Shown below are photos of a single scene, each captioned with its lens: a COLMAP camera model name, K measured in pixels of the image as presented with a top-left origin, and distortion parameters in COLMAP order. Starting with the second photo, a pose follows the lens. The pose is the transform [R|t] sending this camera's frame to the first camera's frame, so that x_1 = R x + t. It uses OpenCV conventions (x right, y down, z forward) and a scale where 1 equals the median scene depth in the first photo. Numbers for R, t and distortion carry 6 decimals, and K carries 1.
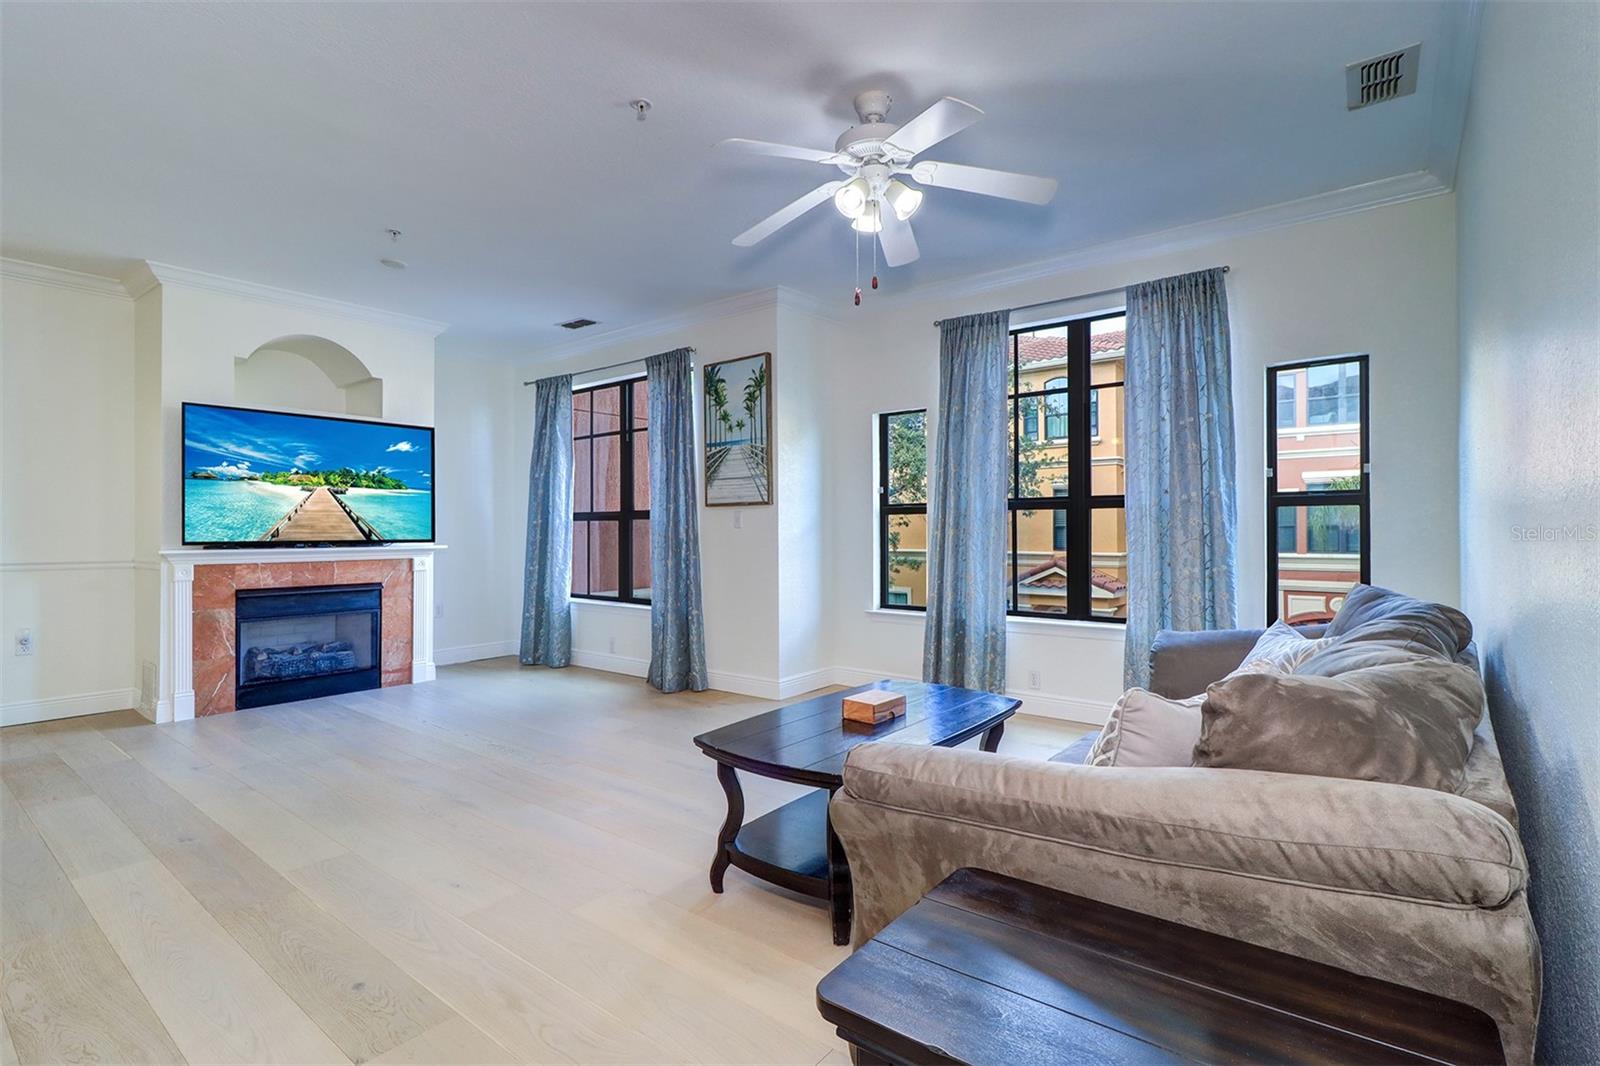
lens RADIAL K [[741.6, 0, 794.2], [0, 741.6, 530.7], [0, 0, 1]] dist [0.004082, -0.002949]
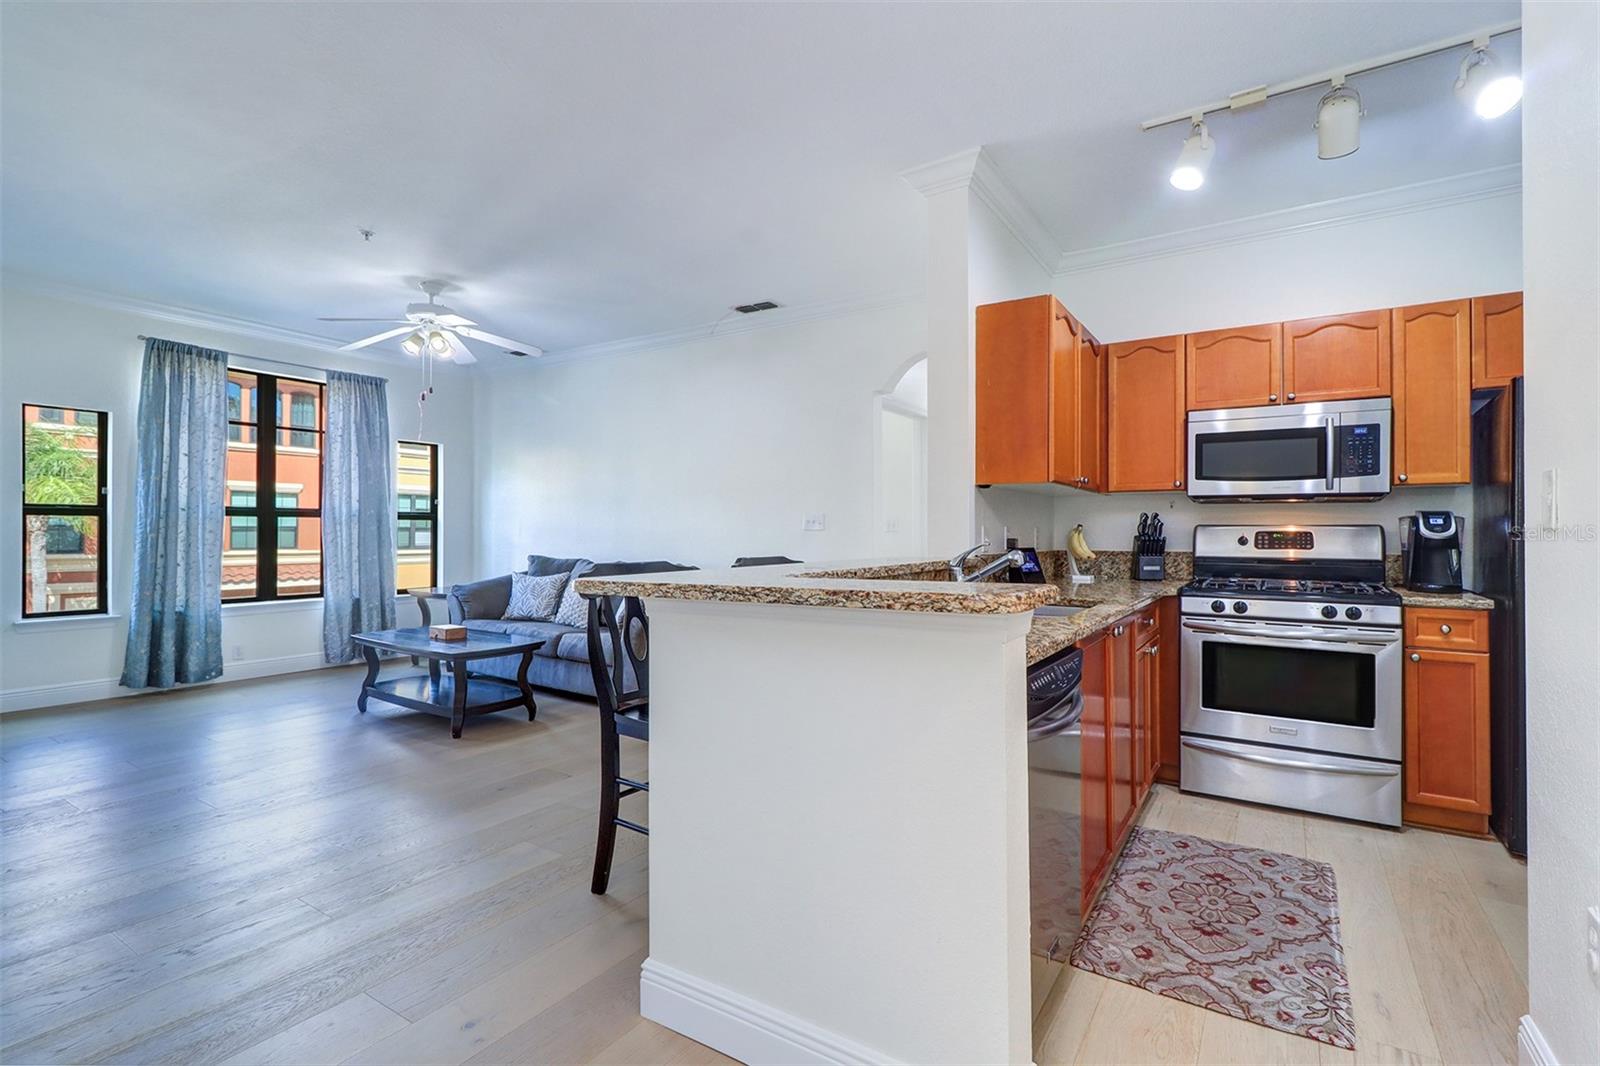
lens RADIAL K [[741.6, 0, 829.8], [0, 741.6, 521.2], [0, 0, 1]] dist [0.004082, -0.002949]
pose [[-0.100018, 0.013795, 0.994890, -0.916108], [-0.001139, 0.999902, -0.013979, -0.003202], [-0.994985, -0.002531, -0.099993, 0.121048]]
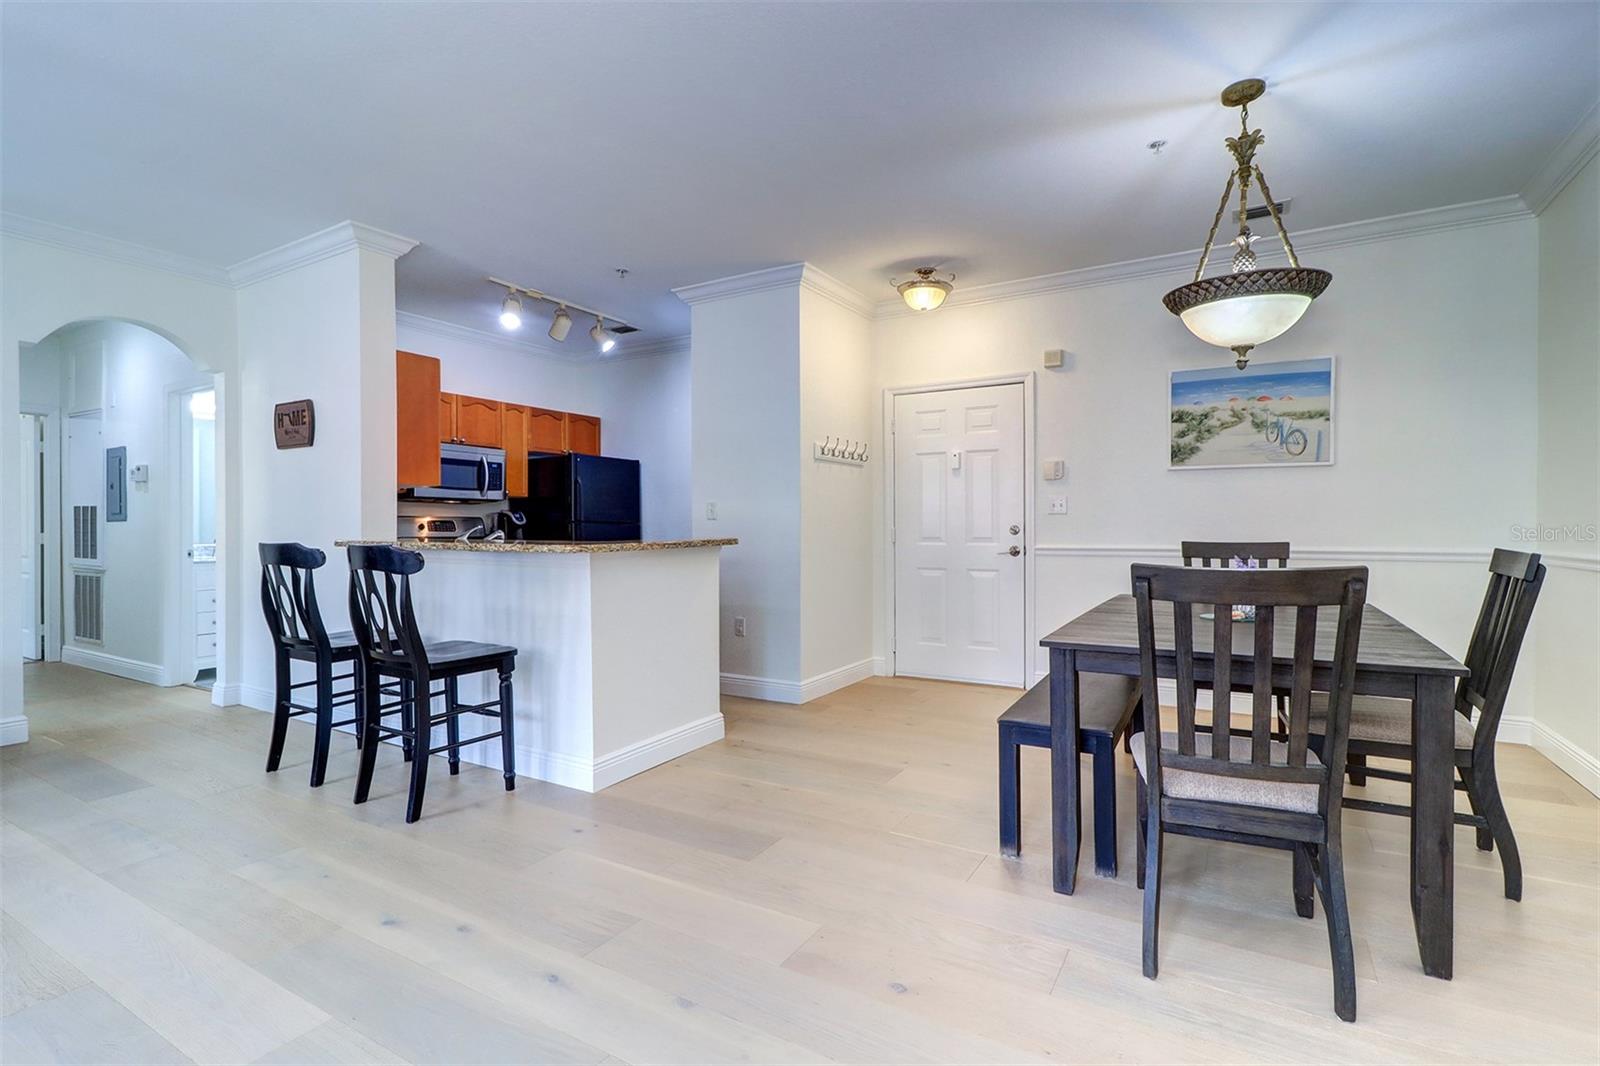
lens RADIAL K [[741.6, 0, 804.6], [0, 741.6, 534.5], [0, 0, 1]] dist [0.004082, -0.002949]
pose [[-0.991605, 0.004613, -0.129220, -0.644933], [0.003241, 0.999936, 0.010831, 0.005928], [0.129262, 0.010322, -0.991557, 0.835769]]
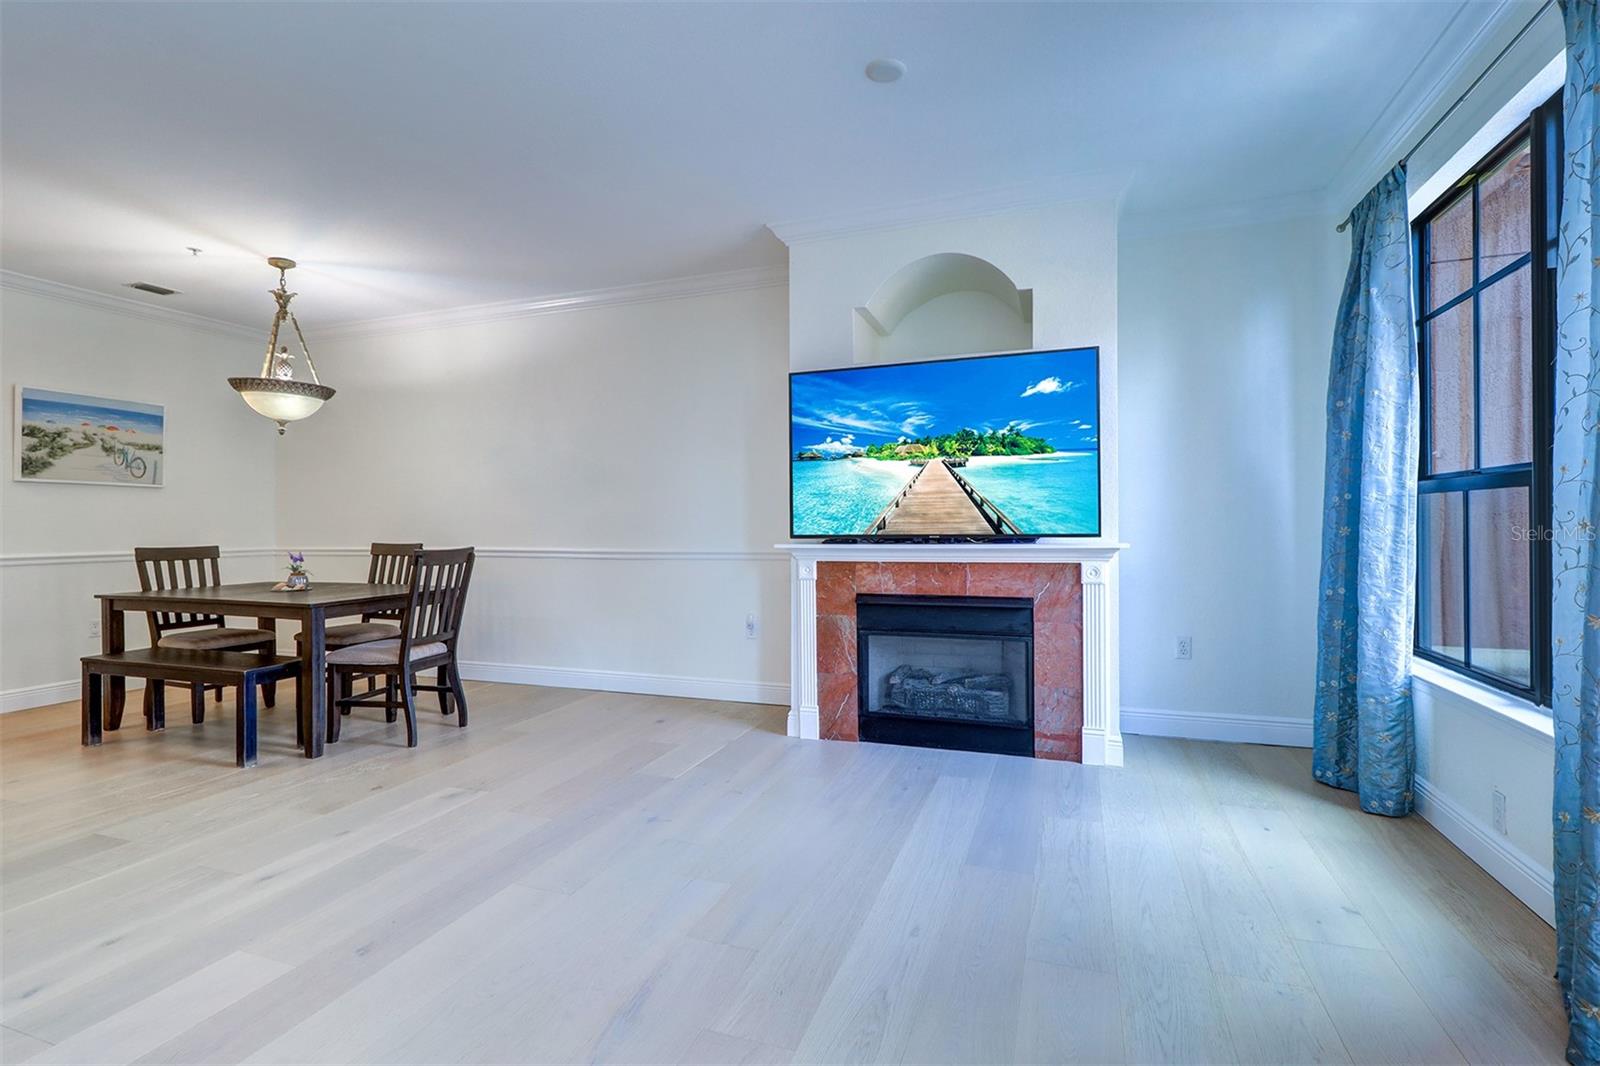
lens RADIAL K [[741.6, 0, 802.8], [0, 741.6, 527.6], [0, 0, 1]] dist [0.004082, -0.002949]
pose [[0.328231, 0.000170, -0.944597, -0.001727], [0.008594, 0.999958, 0.003166, 0.003721], [0.944558, -0.009157, 0.328216, 0.628881]]
